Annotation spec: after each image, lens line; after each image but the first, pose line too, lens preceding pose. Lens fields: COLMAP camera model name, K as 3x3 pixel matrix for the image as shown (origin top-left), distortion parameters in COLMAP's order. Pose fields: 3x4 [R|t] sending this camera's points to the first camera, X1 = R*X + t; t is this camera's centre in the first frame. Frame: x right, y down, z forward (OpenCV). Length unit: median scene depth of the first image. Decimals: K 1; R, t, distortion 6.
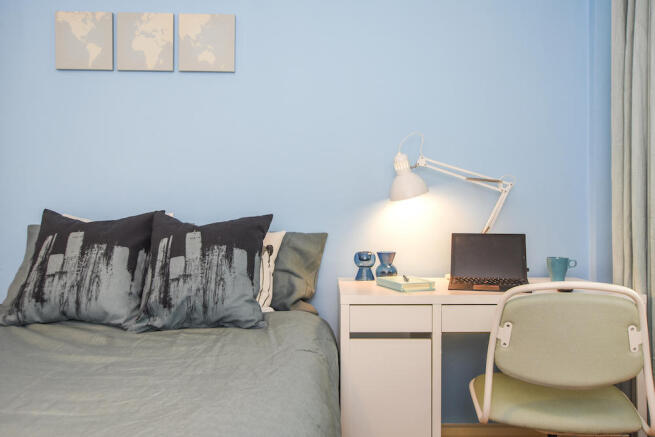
lens RADIAL K [[543.1, 0, 327.5], [0, 543.1, 218.5], [0, 0, 1]] dist [0.019712, 0.004603]
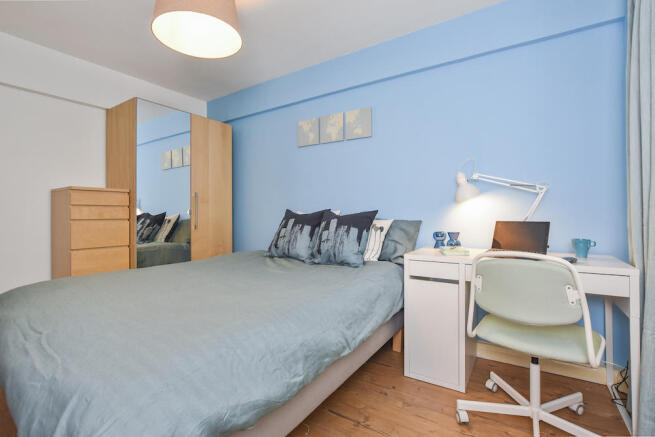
lens RADIAL K [[314.7, 0, 326.9], [0, 314.7, 212.9], [0, 0, 1]] dist [-0.000784, -0.000151]
pose [[0.832913, -0.006966, -0.553359, 0.367726], [0.005544, 0.999976, -0.004244, 0.005661], [0.553376, 0.000467, 0.832932, -0.017536]]
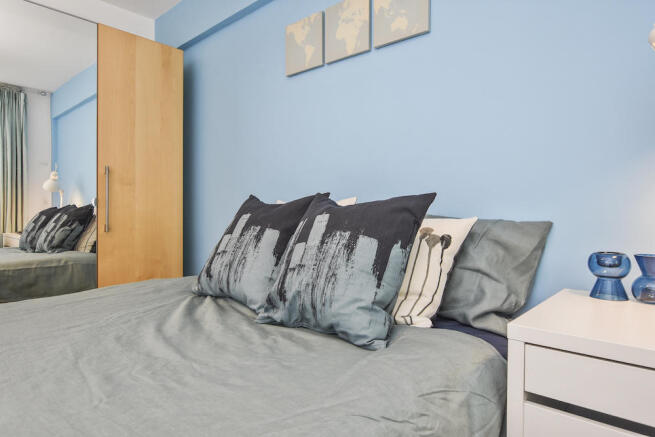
lens RADIAL K [[388.5, 0, 327.5], [0, 388.5, 218.5], [0, 0, 1]] dist [-0.004532, -0.000445]
pose [[0.729120, 0.011078, -0.684296, 0.156614], [-0.006648, 0.999936, 0.009104, 0.023768], [0.684354, -0.002088, 0.729147, 0.526805]]
